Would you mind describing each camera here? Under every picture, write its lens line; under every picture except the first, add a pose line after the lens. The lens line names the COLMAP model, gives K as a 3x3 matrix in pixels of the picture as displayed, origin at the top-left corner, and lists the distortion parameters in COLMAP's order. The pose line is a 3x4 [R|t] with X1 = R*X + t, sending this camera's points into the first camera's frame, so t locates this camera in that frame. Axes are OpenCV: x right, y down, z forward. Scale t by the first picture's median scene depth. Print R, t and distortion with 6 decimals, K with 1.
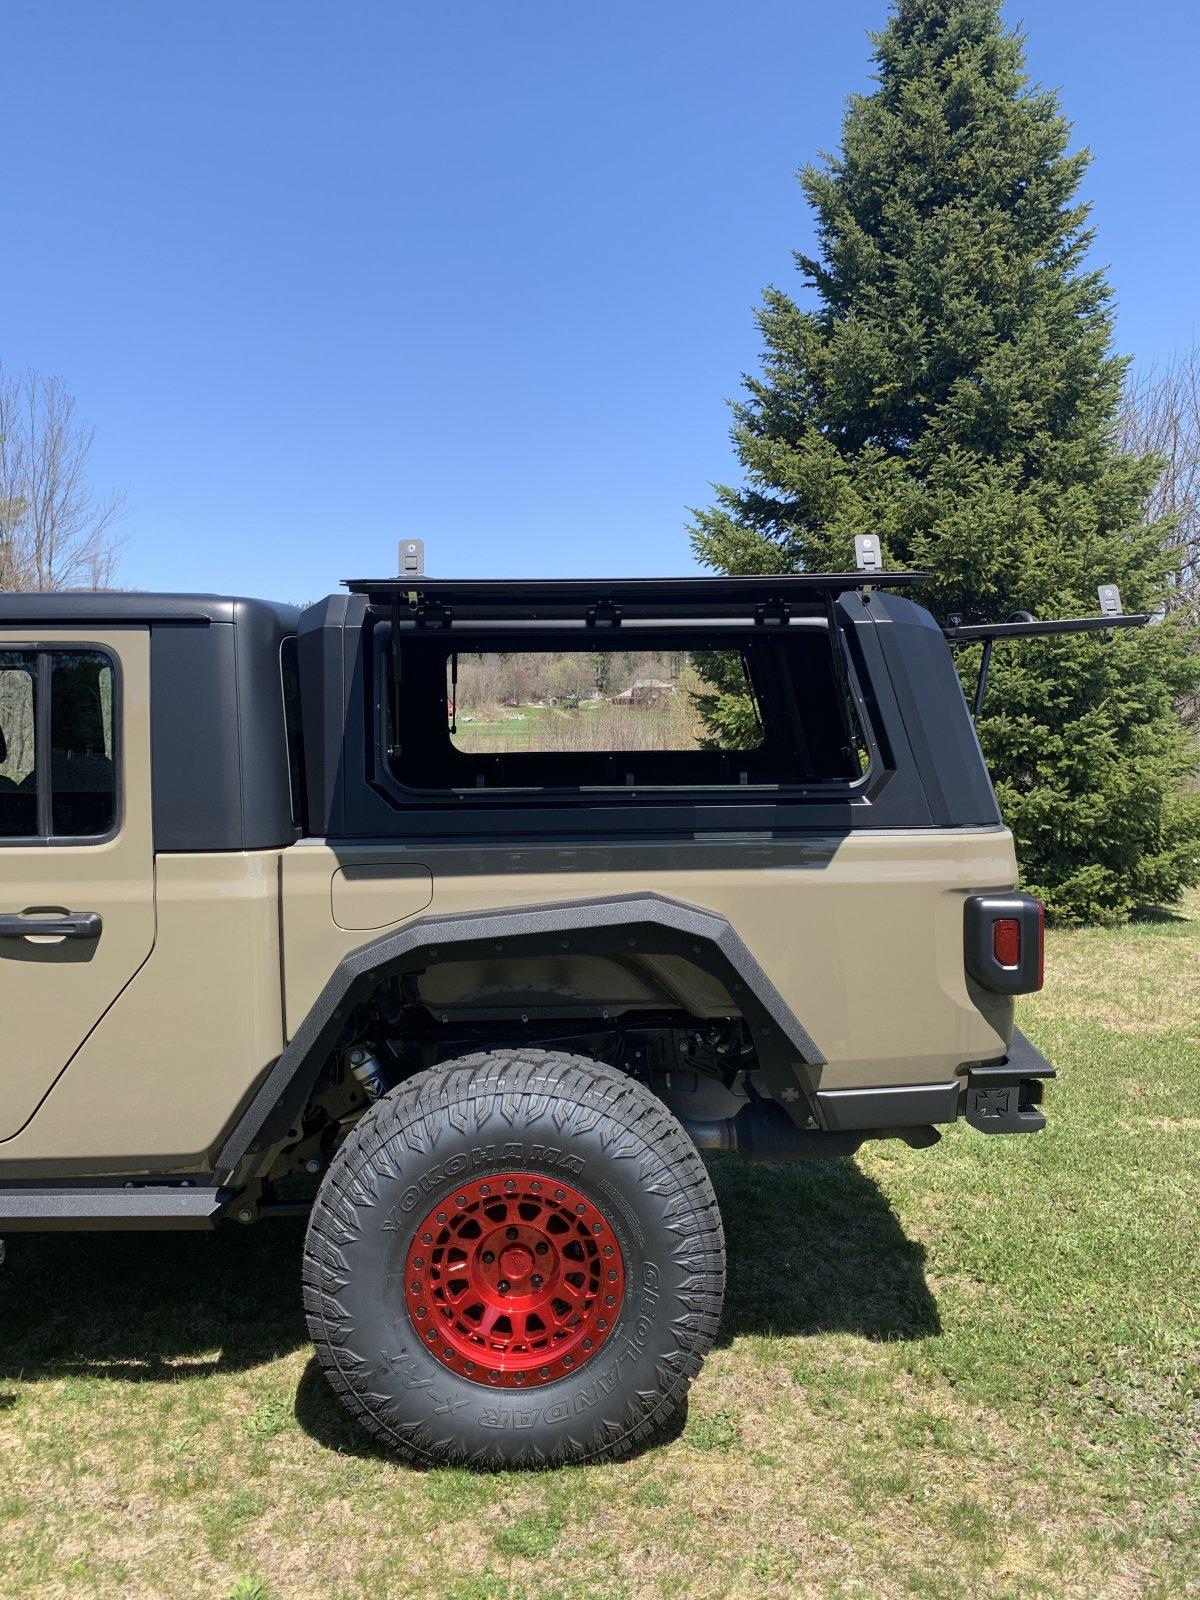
lens RADIAL K [[1232.4, 0, 607.5], [0, 1232.4, 782.1], [0, 0, 1]] dist [0.011296, -0.000368]
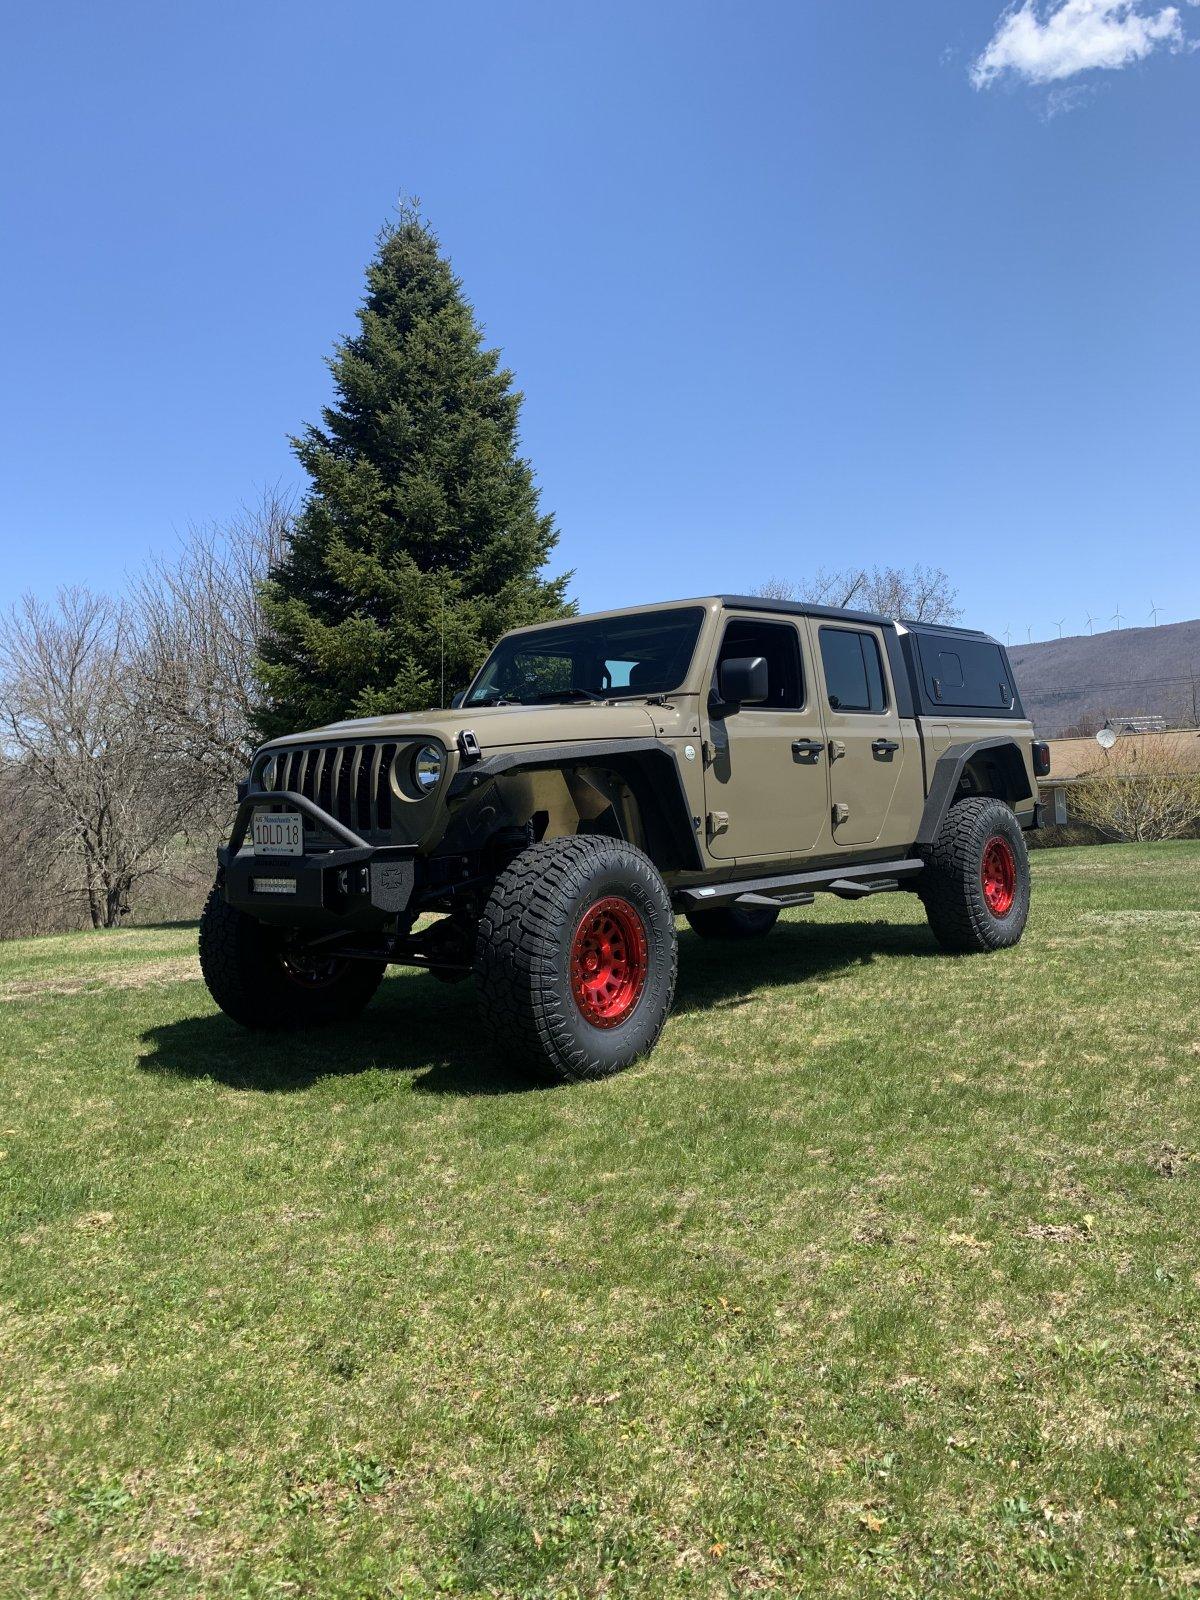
lens RADIAL K [[1232.4, 0, 607.5], [0, 1232.4, 782.1], [0, 0, 1]] dist [0.011296, -0.000368]
pose [[0.682299, -0.015011, 0.730919, -0.734217], [0.091844, 0.993628, -0.065327, 0.083798], [-0.725281, 0.111703, 0.679330, -0.062687]]
